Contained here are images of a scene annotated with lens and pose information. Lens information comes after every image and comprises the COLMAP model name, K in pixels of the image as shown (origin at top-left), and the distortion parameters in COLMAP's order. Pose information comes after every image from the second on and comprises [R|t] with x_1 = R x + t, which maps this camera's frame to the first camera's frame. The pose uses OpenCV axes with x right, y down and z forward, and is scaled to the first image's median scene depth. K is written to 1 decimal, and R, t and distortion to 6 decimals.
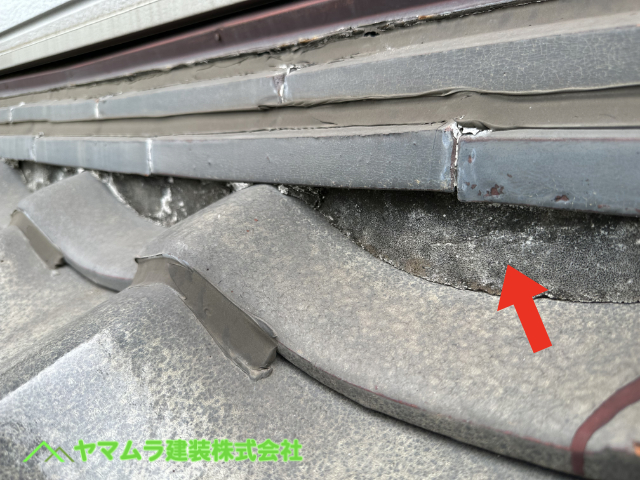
lens RADIAL K [[451.0, 0, 320.0], [0, 451.0, 240.0], [0, 0, 1]] dist [-0.001197, -0.001891]
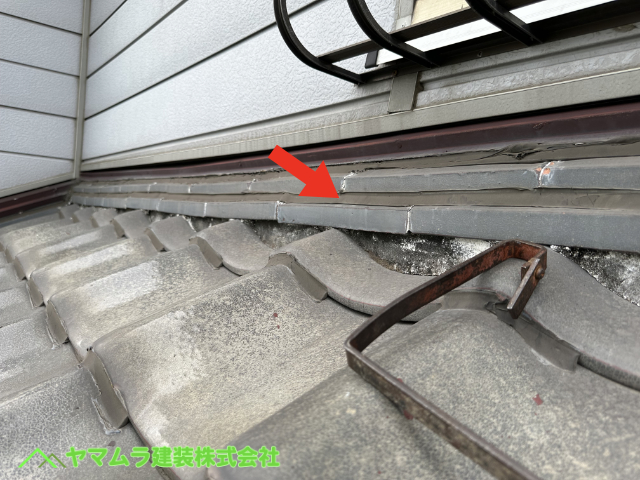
lens RADIAL K [[445.3, 0, 320.0], [0, 445.3, 240.0], [0, 0, 1]] dist [0.292018, -0.000309]
pose [[0.977553, 0.081115, -0.194449, 0.693807], [-0.115991, 0.977660, -0.175289, 0.323018], [0.175887, 0.193909, 0.965123, -1.189061]]
